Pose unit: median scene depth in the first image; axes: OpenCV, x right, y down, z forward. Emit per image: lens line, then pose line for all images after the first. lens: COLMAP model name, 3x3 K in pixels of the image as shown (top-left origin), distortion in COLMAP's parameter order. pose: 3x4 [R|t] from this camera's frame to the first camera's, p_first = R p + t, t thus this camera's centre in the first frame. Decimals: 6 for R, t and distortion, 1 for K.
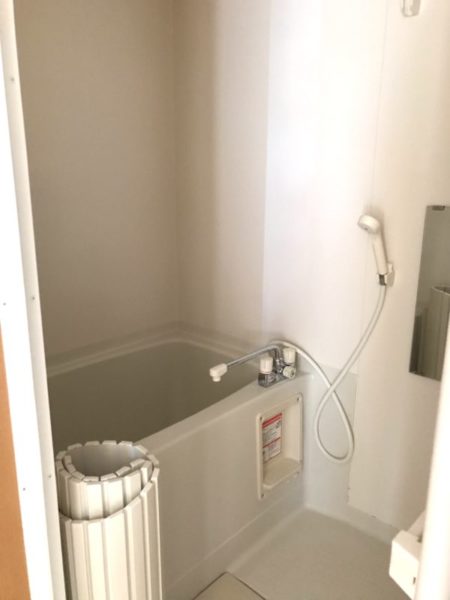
lens RADIAL K [[502.2, 0, 226.5], [0, 502.2, 299.8], [0, 0, 1]] dist [0.027690, -0.014937]
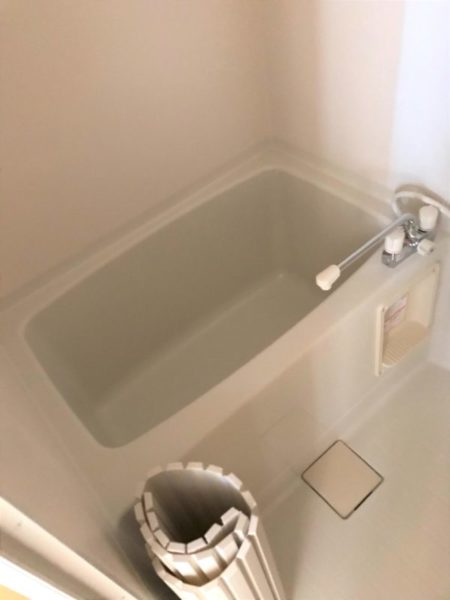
lens RADIAL K [[502.2, 0, 223.6], [0, 502.2, 299.7], [0, 0, 1]] dist [0.027690, -0.014937]
pose [[0.976295, -0.002608, -0.216427, -0.005643], [0.123577, 0.827643, 0.547482, -0.236691], [0.177696, -0.561249, 0.808346, 0.309321]]
